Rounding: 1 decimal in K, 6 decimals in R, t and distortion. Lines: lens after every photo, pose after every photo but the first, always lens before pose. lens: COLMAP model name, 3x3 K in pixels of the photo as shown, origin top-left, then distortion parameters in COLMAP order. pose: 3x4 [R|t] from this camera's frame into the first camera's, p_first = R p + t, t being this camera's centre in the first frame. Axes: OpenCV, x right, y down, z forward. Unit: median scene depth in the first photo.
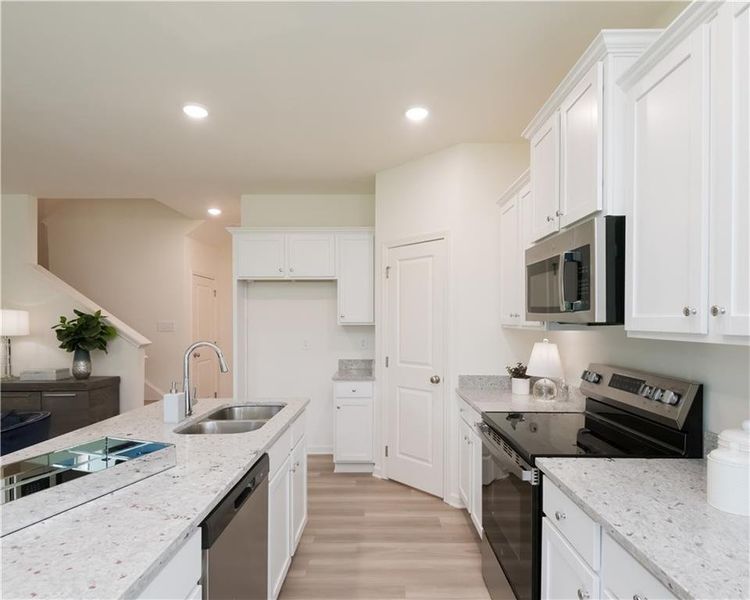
lens RADIAL K [[416.5, 0, 387.5], [0, 416.5, 321.8], [0, 0, 1]] dist [0.018471, -0.012622]
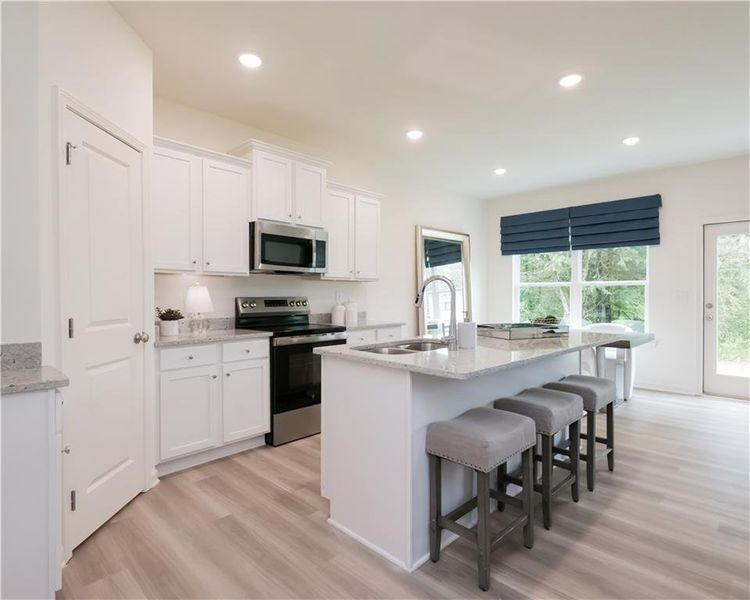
lens RADIAL K [[416.5, 0, 379.2], [0, 416.5, 291.4], [0, 0, 1]] dist [0.018471, -0.012622]
pose [[-0.713037, 0.007205, 0.701089, -0.599581], [0.004011, 0.999973, -0.006197, 0.051539], [-0.701115, -0.001606, -0.713047, 1.036525]]
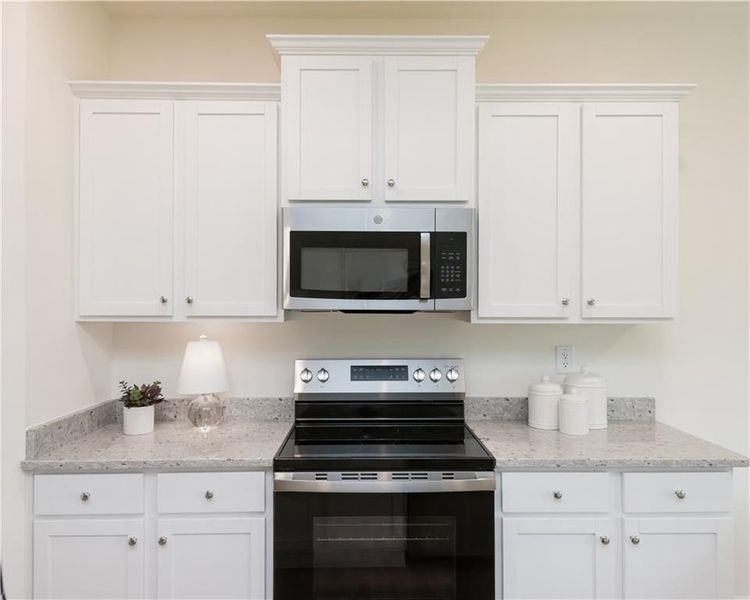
lens RADIAL K [[547.4, 0, 366.4], [0, 547.4, 290.5], [0, 0, 1]] dist [0.013323, -0.002663]
pose [[0.012577, 0.017870, 0.999761, -0.342598], [0.003792, 0.999832, -0.017919, -0.009781], [-0.999914, 0.004016, 0.012507, 0.502825]]
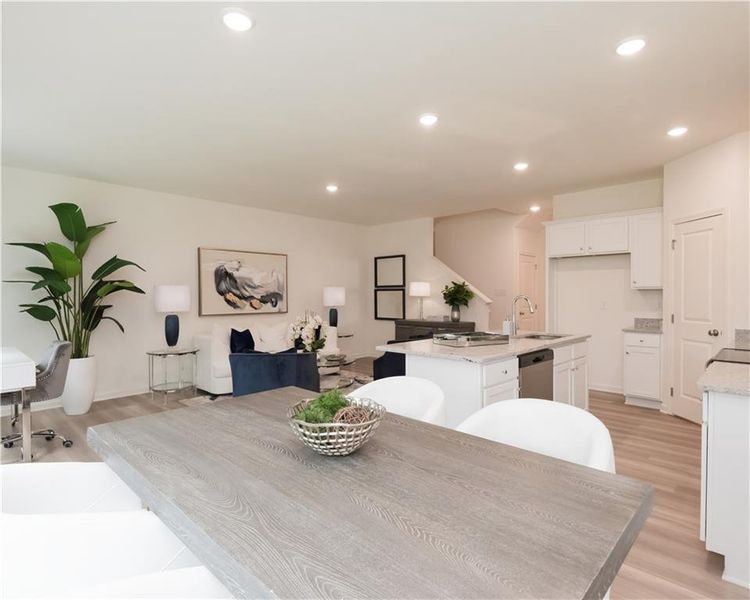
lens RADIAL K [[416.5, 0, 363.2], [0, 416.5, 295.4], [0, 0, 1]] dist [0.018471, -0.012622]
pose [[0.696827, 0.003627, -0.717230, 0.232409], [-0.001112, 0.999991, 0.003976, 0.023433], [0.717238, -0.001973, 0.696825, -0.469227]]
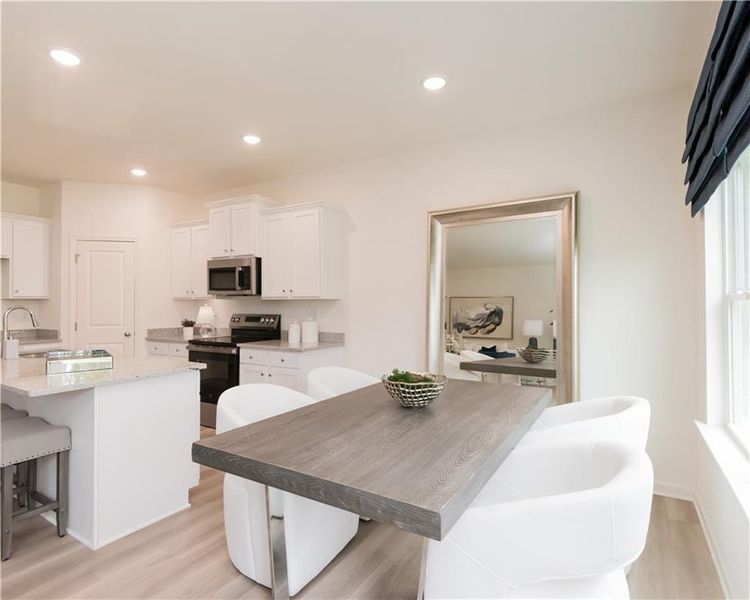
lens RADIAL K [[416.5, 0, 374.3], [0, 416.5, 294.6], [0, 0, 1]] dist [0.018471, -0.012622]
pose [[0.536498, 0.016002, 0.843750, -0.579331], [0.004600, 0.999750, -0.021885, 0.027757], [-0.843889, 0.015622, 0.536290, -0.483109]]
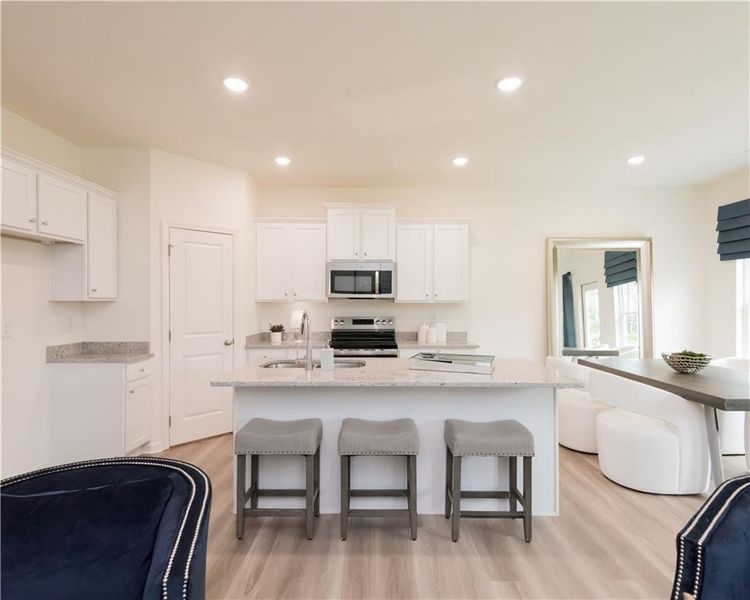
lens RADIAL K [[416.5, 0, 379.3], [0, 416.5, 293.4], [0, 0, 1]] dist [0.018471, -0.012622]
pose [[0.002074, 0.022182, 0.999752, -0.989181], [0.002836, 0.999750, -0.022188, 0.014089], [-0.999994, 0.002881, 0.002011, 0.443778]]
